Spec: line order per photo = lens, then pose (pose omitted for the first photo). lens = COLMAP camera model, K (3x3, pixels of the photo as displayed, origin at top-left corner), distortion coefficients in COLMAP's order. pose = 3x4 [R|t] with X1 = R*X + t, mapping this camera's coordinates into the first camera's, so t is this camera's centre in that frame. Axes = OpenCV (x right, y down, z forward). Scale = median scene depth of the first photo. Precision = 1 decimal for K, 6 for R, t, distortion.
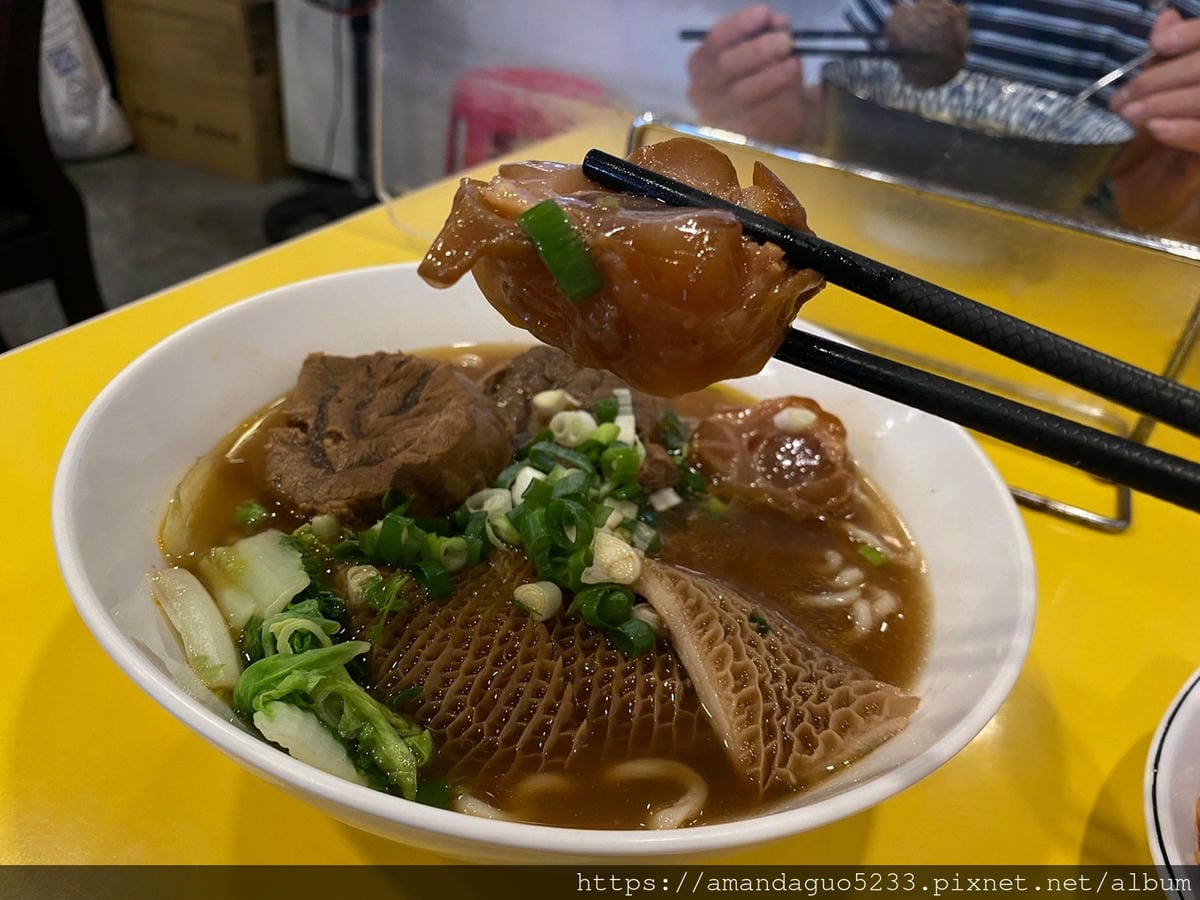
lens RADIAL K [[931.8, 0, 614.7], [0, 931.8, 447.1], [0, 0, 1]] dist [-0.026484, 0.002383]
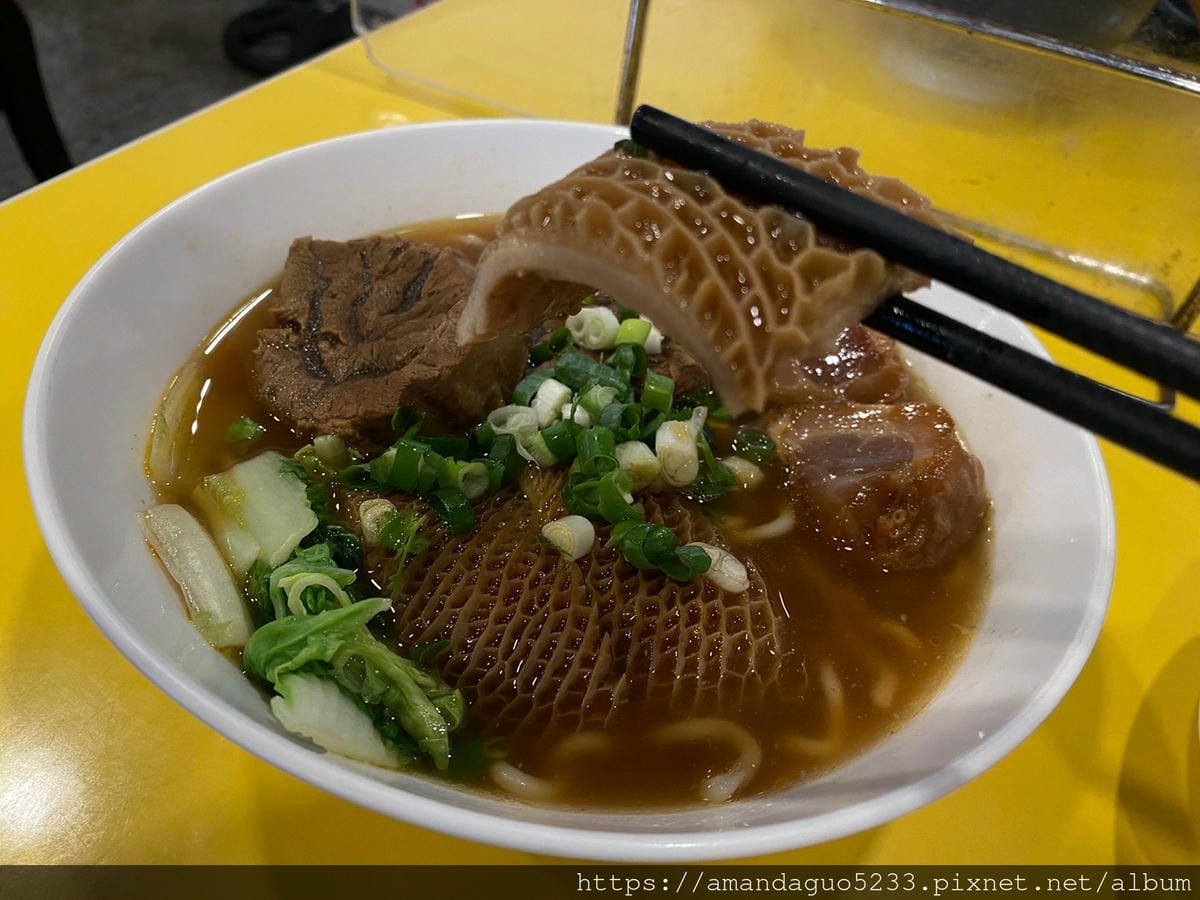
lens RADIAL K [[927.0, 0, 594.3], [0, 927.0, 452.5], [0, 0, 1]] dist [-0.007570, -0.016259]
pose [[0.999995, -0.002624, -0.001642, -0.055624], [0.002883, 0.982608, 0.185672, -0.085807], [0.001127, -0.185676, 0.982610, 0.122379]]
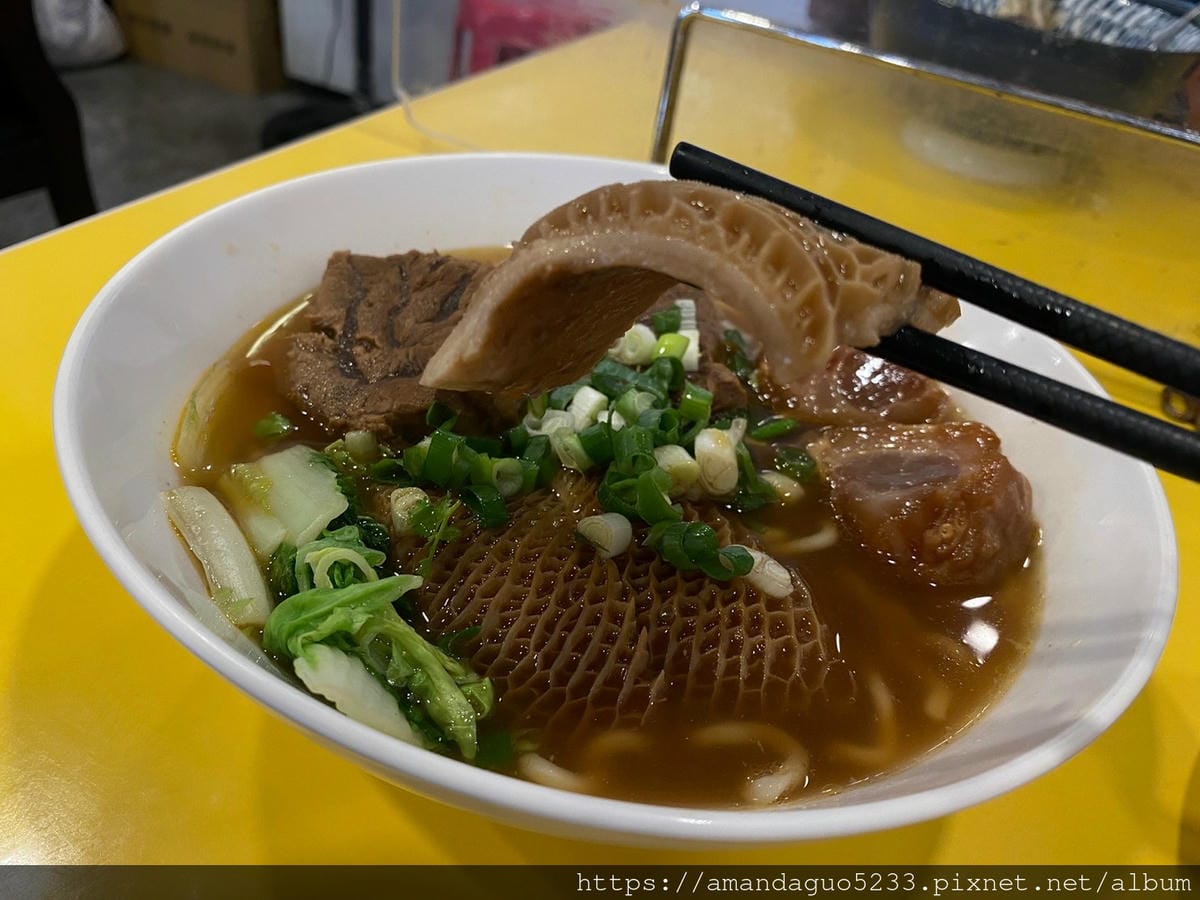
lens RADIAL K [[927.0, 0, 594.3], [0, 927.0, 452.5], [0, 0, 1]] dist [-0.007570, -0.016259]
pose [[0.999560, 0.025693, -0.014850, -0.082039], [-0.024397, 0.996357, 0.081722, 0.017997], [0.016895, -0.081324, 0.996545, 0.134622]]
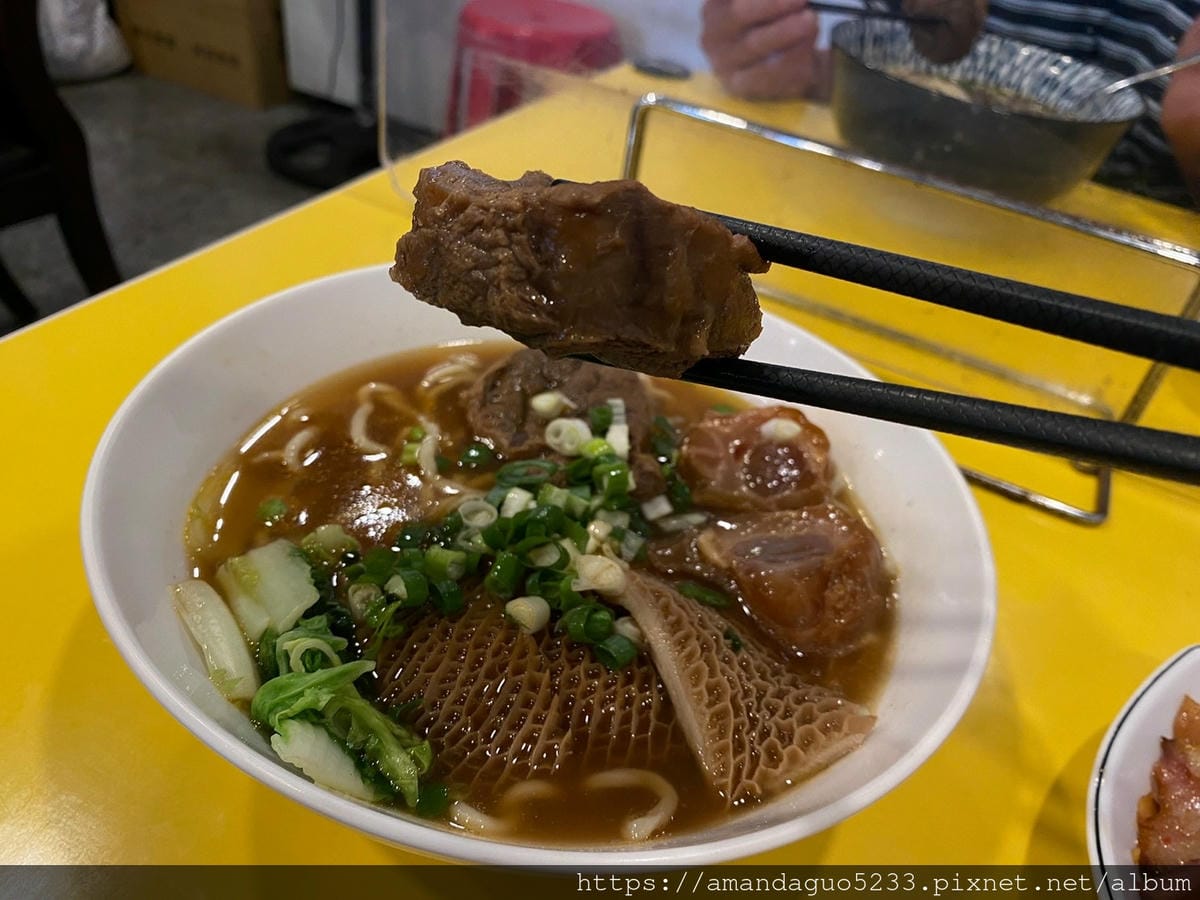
lens RADIAL K [[931.7, 0, 607.3], [0, 931.7, 455.2], [0, 0, 1]] dist [-0.016751, -0.005824]
pose [[0.999759, 0.019041, -0.010935, 0.015993], [-0.018074, 0.996417, 0.082626, -0.112917], [0.012469, -0.082408, 0.996521, -0.061945]]
